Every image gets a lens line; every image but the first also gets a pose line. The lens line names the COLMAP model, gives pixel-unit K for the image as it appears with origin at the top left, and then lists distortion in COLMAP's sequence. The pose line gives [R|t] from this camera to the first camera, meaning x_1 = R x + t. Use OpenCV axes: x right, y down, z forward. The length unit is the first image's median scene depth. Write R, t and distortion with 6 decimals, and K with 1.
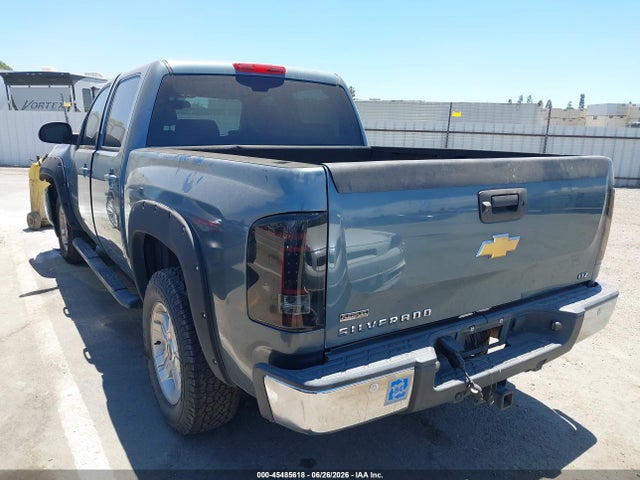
lens RADIAL K [[503.5, 0, 320.0], [0, 503.5, 240.0], [0, 0, 1]] dist [0.009860, 0.001416]
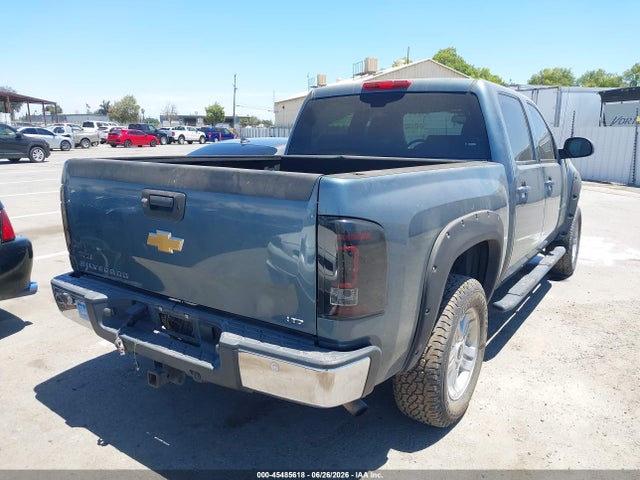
lens RADIAL K [[503.5, 0, 320.0], [0, 503.5, 240.0], [0, 0, 1]] dist [0.009860, 0.001416]
pose [[0.386029, 0.177845, -0.905181, 1.001782], [-0.205809, 0.973112, 0.103421, -0.118649], [0.899235, 0.146371, 0.412252, 0.559480]]
